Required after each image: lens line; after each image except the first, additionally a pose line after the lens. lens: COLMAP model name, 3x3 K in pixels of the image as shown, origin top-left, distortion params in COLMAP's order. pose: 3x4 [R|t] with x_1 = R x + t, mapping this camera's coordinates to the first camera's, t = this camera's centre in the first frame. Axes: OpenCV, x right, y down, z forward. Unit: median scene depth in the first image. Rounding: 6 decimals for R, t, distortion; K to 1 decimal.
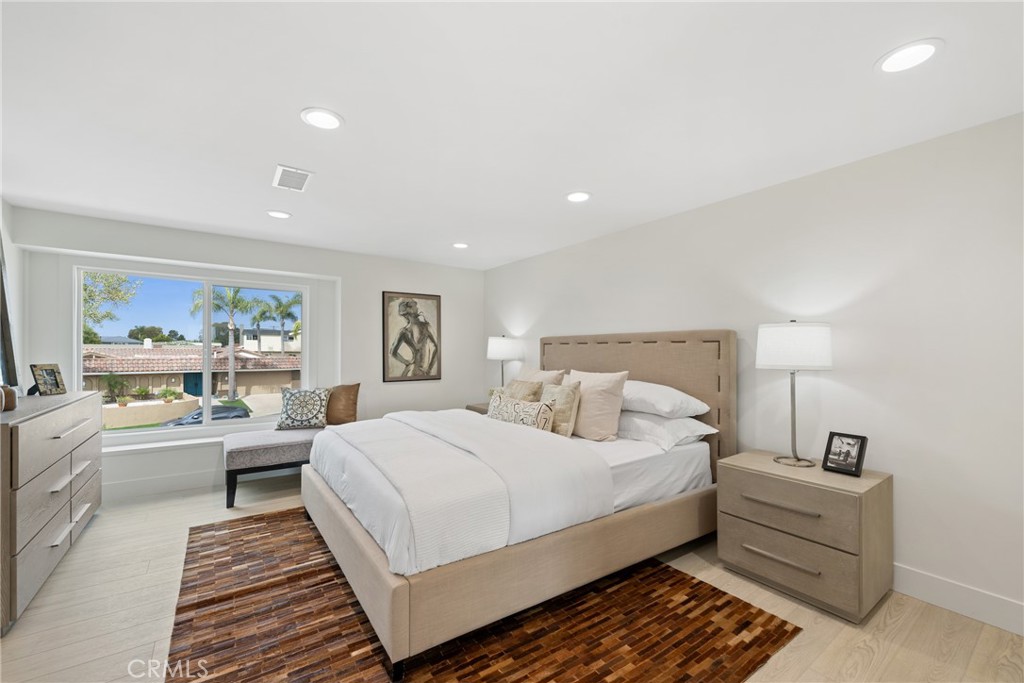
lens RADIAL K [[408.6, 0, 506.7], [0, 408.6, 345.2], [0, 0, 1]] dist [-0.000129, -0.000073]
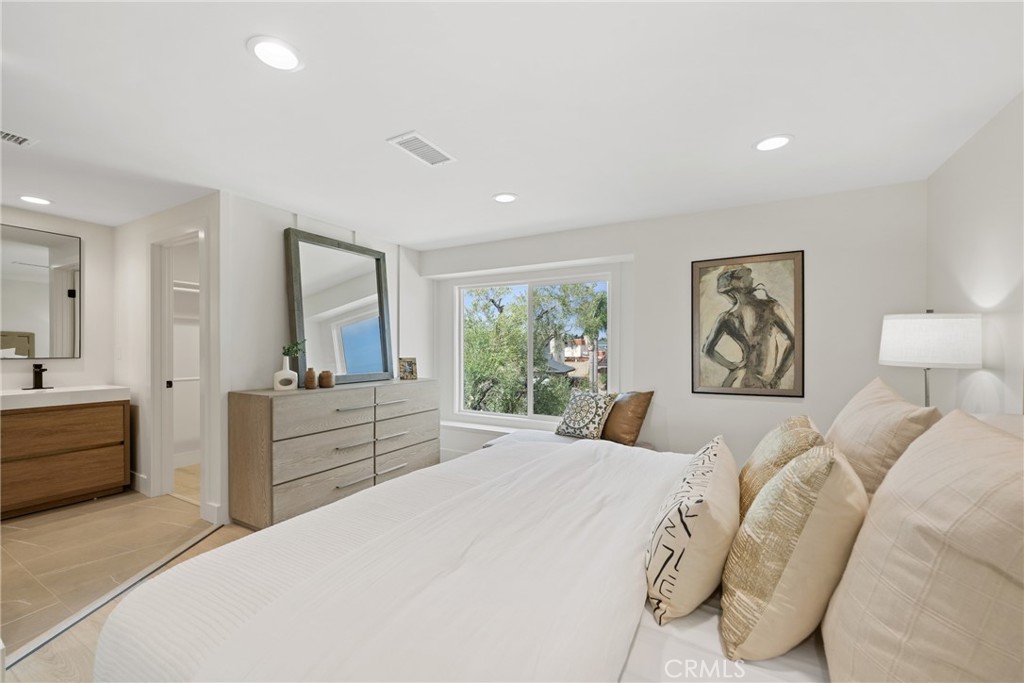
lens RADIAL K [[408.6, 0, 507.5], [0, 408.6, 350.7], [0, 0, 1]] dist [-0.000129, -0.000073]
pose [[0.440476, -0.000841, -0.897764, 0.176366], [0.012334, 0.999911, 0.005115, 0.011088], [0.897680, -0.013326, 0.440447, 0.403867]]
